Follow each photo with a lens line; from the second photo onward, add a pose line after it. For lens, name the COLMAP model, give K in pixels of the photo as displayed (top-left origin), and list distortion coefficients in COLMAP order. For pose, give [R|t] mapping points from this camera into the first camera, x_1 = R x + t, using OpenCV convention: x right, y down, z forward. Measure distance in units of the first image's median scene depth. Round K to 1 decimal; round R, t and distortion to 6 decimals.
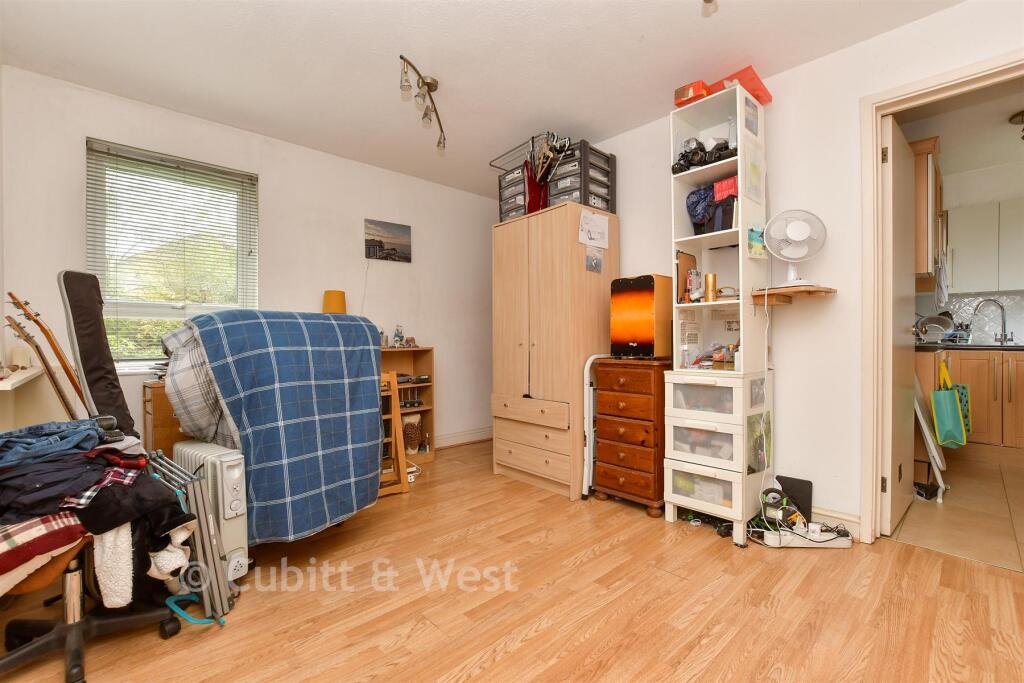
lens RADIAL K [[443.6, 0, 512.0], [0, 443.6, 341.5], [0, 0, 1]] dist [-0.016853, 0.000180]
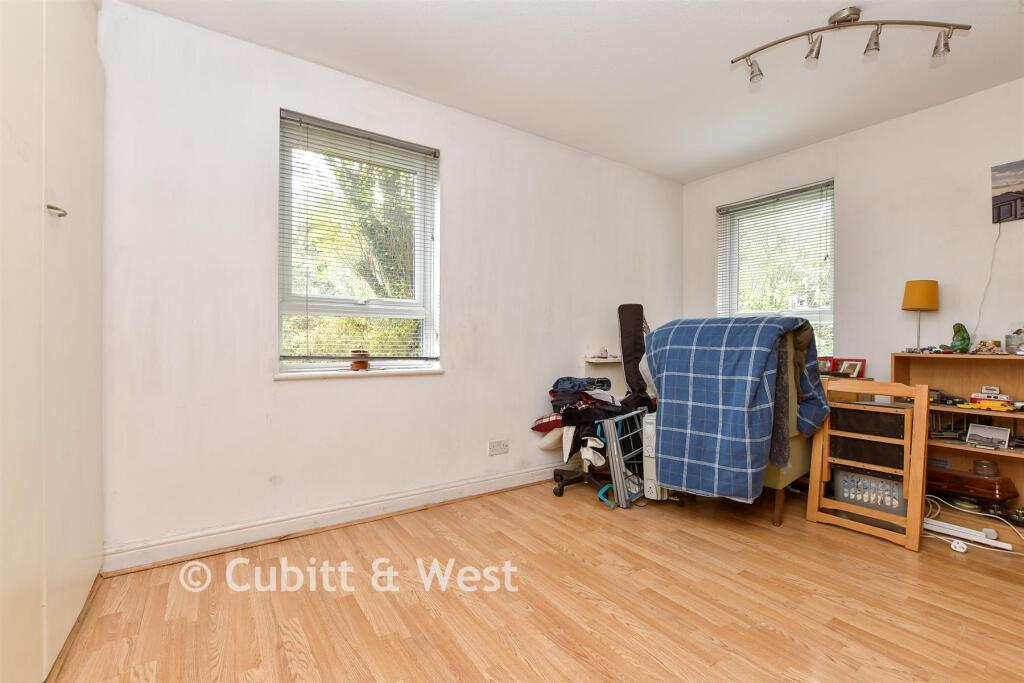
lens RADIAL K [[443.6, 0, 512.0], [0, 443.6, 341.5], [0, 0, 1]] dist [-0.016853, 0.000180]
pose [[-0.144222, 0.003583, -0.989539, 0.856050], [-0.008129, 0.999955, 0.004806, -0.002866], [0.989512, 0.008737, -0.144186, 0.676090]]
